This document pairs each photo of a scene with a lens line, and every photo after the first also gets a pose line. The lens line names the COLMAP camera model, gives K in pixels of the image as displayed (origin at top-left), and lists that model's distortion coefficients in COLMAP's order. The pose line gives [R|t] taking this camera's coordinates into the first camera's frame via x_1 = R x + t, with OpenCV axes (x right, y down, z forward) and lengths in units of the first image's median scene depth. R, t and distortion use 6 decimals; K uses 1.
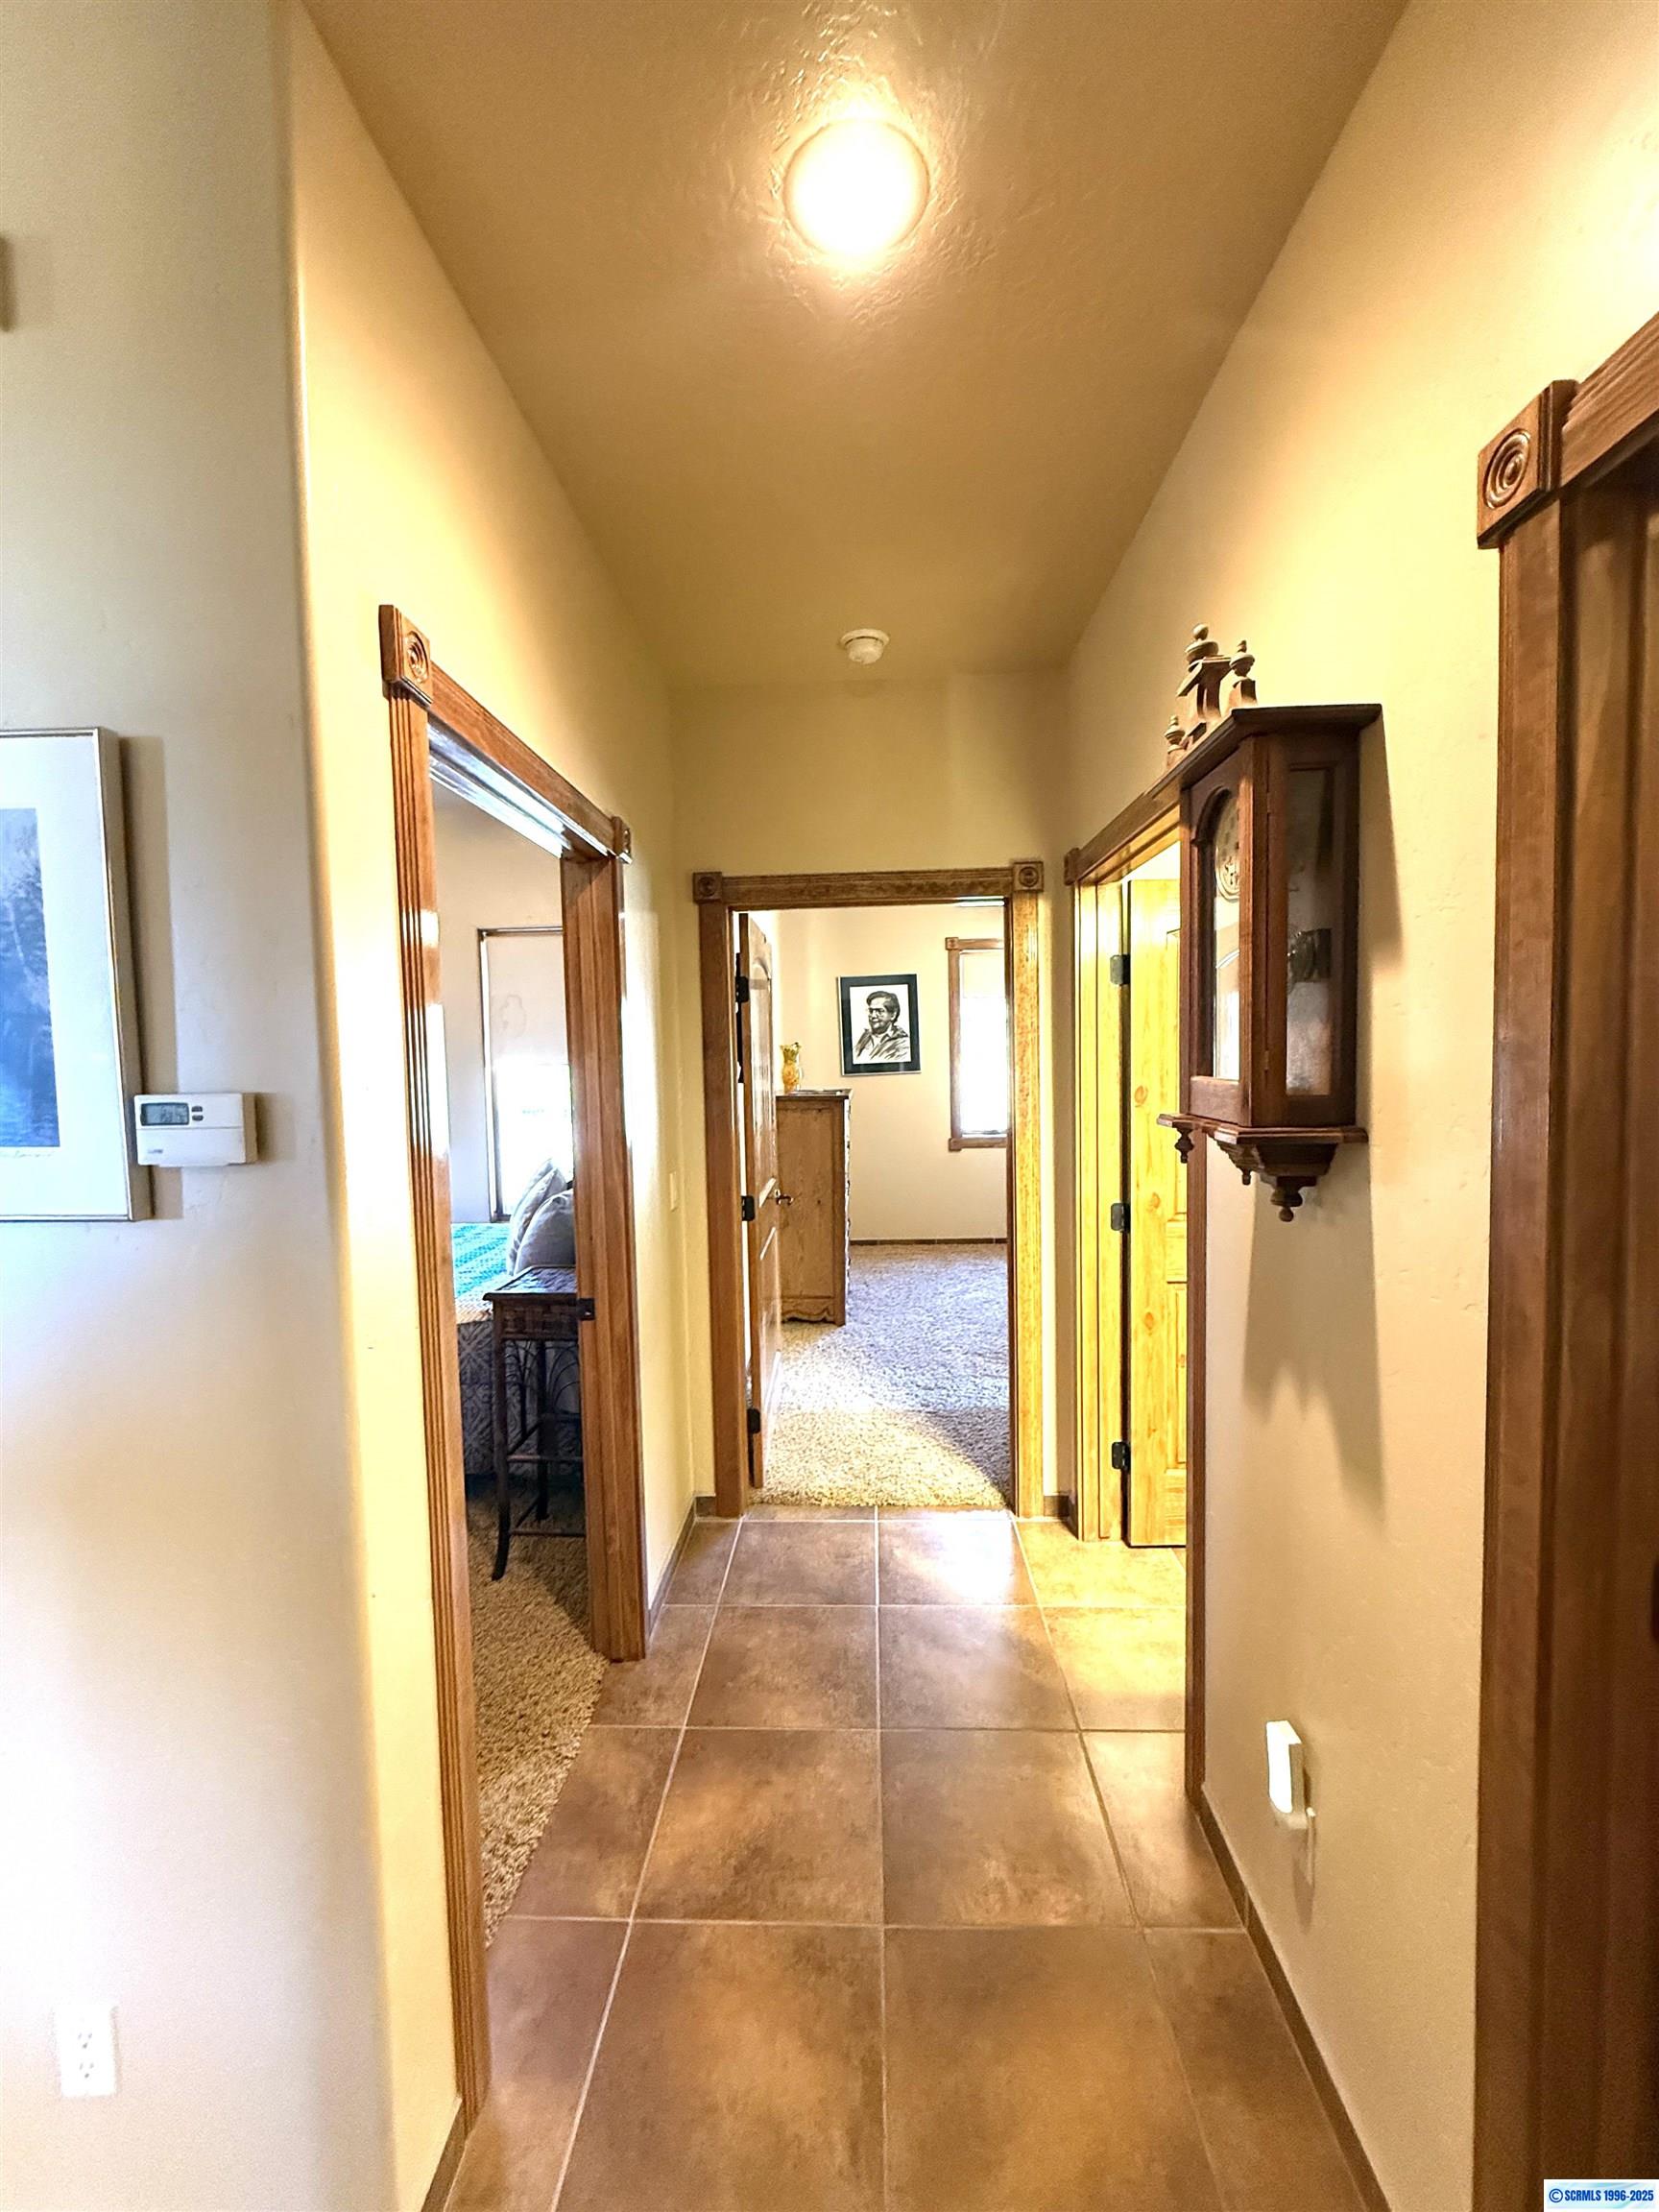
lens RADIAL K [[884.1, 0, 835.4], [0, 884.1, 1097.0], [0, 0, 1]] dist [0.001355, -0.000471]
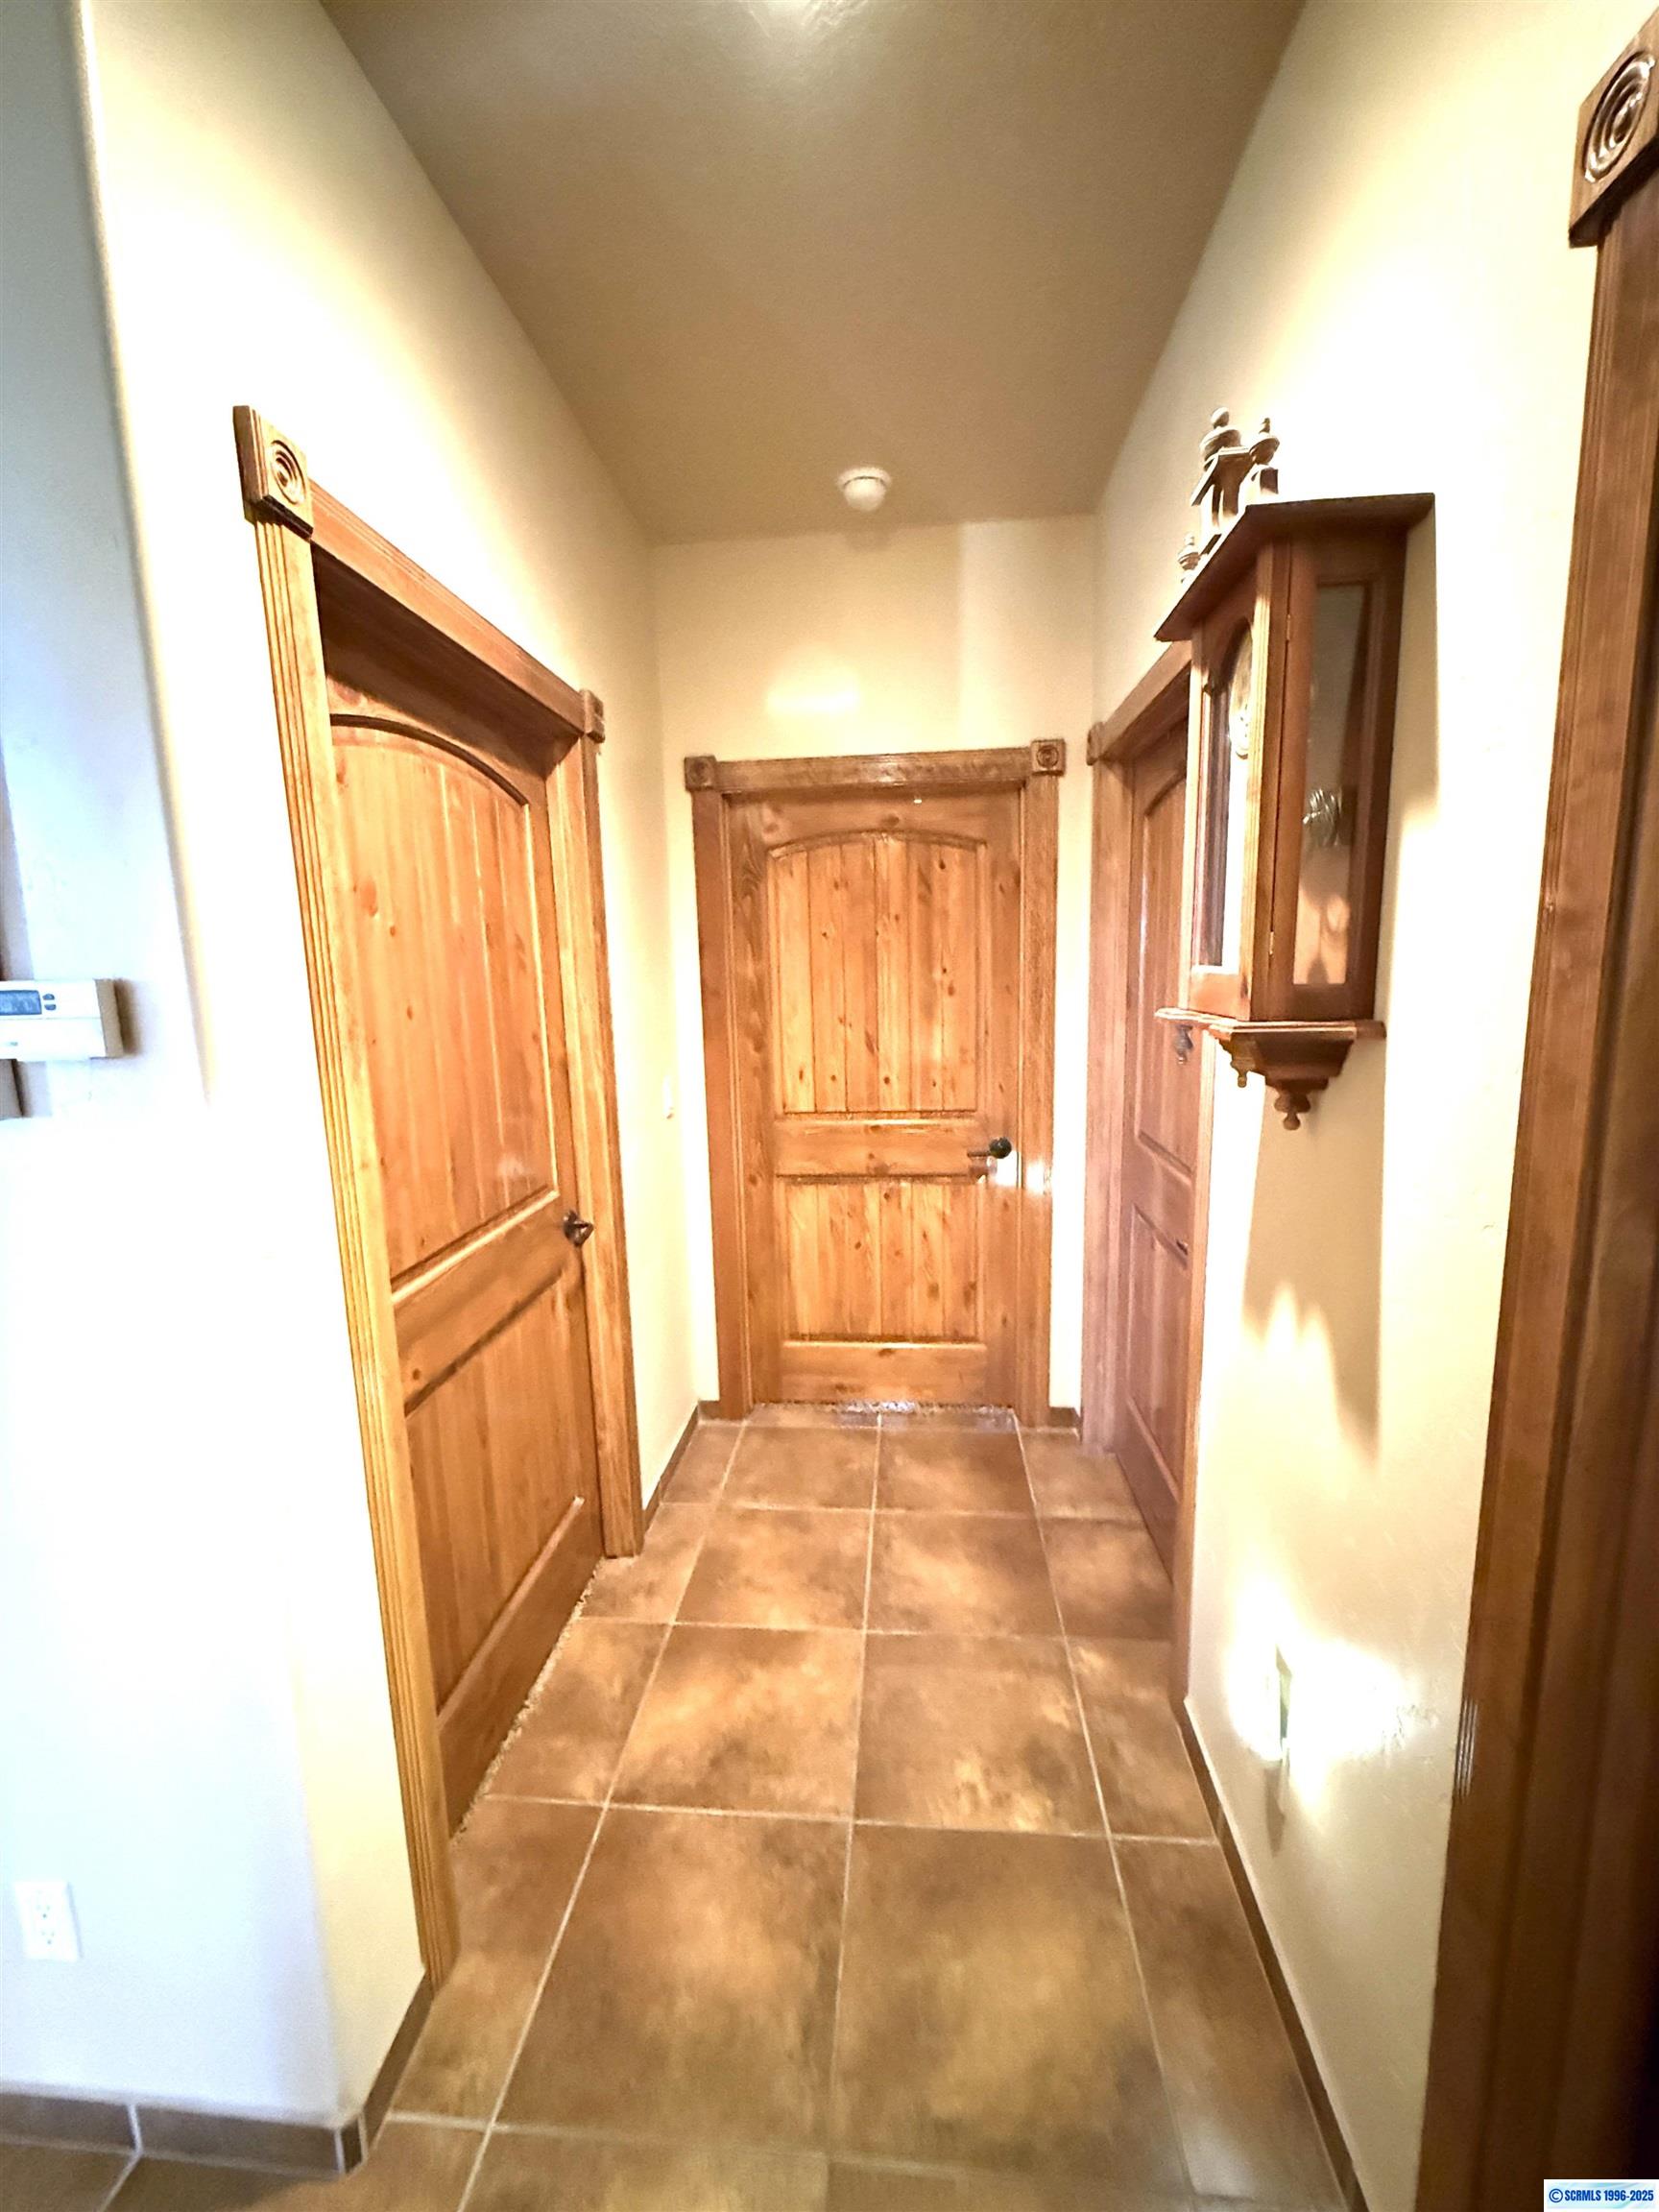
lens RADIAL K [[884.1, 0, 835.4], [0, 884.1, 1097.0], [0, 0, 1]] dist [0.001355, -0.000471]
pose [[0.998838, 0.004536, -0.047971, 0.094944], [0.000318, 0.994917, 0.100701, 0.018612], [0.048184, -0.100599, 0.993760, 0.098455]]
